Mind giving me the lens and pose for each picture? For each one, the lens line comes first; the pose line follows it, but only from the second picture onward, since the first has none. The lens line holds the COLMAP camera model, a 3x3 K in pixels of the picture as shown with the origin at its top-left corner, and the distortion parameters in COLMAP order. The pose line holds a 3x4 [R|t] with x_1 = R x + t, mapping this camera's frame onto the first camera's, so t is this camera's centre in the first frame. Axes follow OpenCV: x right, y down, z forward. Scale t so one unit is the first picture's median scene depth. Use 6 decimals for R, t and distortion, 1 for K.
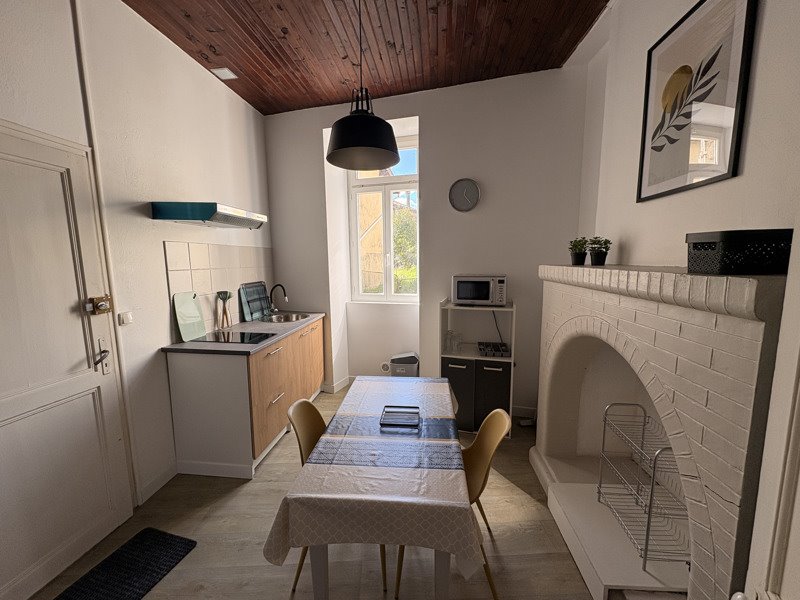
lens RADIAL K [[316.3, 0, 400.0], [0, 316.3, 300.0], [0, 0, 1]] dist [-0.000712, -0.000088]
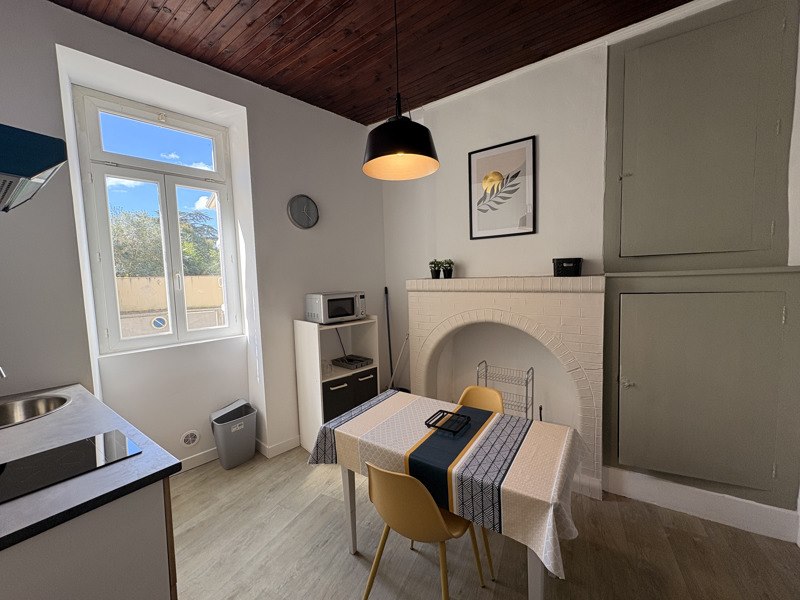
lens RADIAL K [[316.3, 0, 400.0], [0, 316.3, 300.0], [0, 0, 1]] dist [-0.000712, -0.000088]
pose [[0.484519, -0.074194, 0.871629, -0.547764], [0.138243, 0.990370, 0.007455, -0.035141], [-0.863788, 0.116884, 0.490110, 0.330178]]
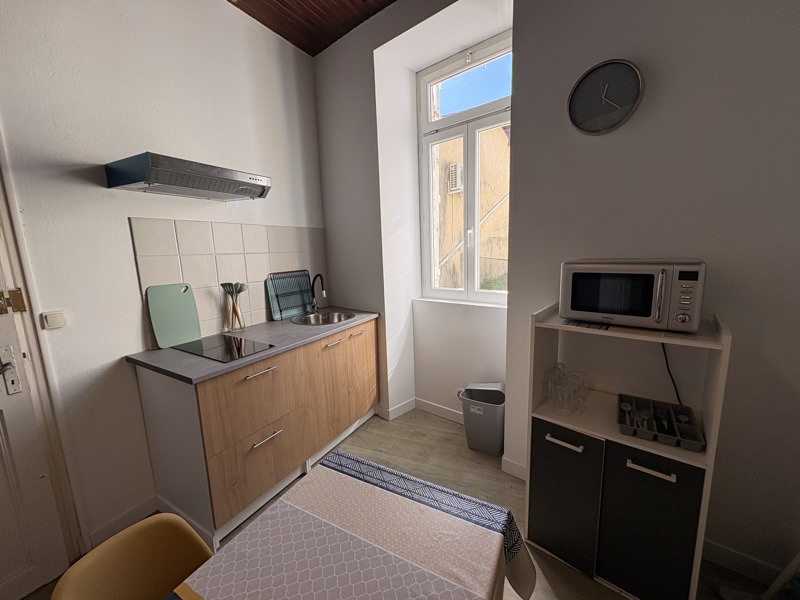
lens RADIAL K [[316.3, 0, 400.0], [0, 316.3, 300.0], [0, 0, 1]] dist [-0.000712, -0.000088]
pose [[0.916232, 0.044958, -0.398117, 0.131408], [-0.029108, 0.998528, 0.045771, -0.032479], [0.399589, -0.030349, 0.916192, 0.439987]]
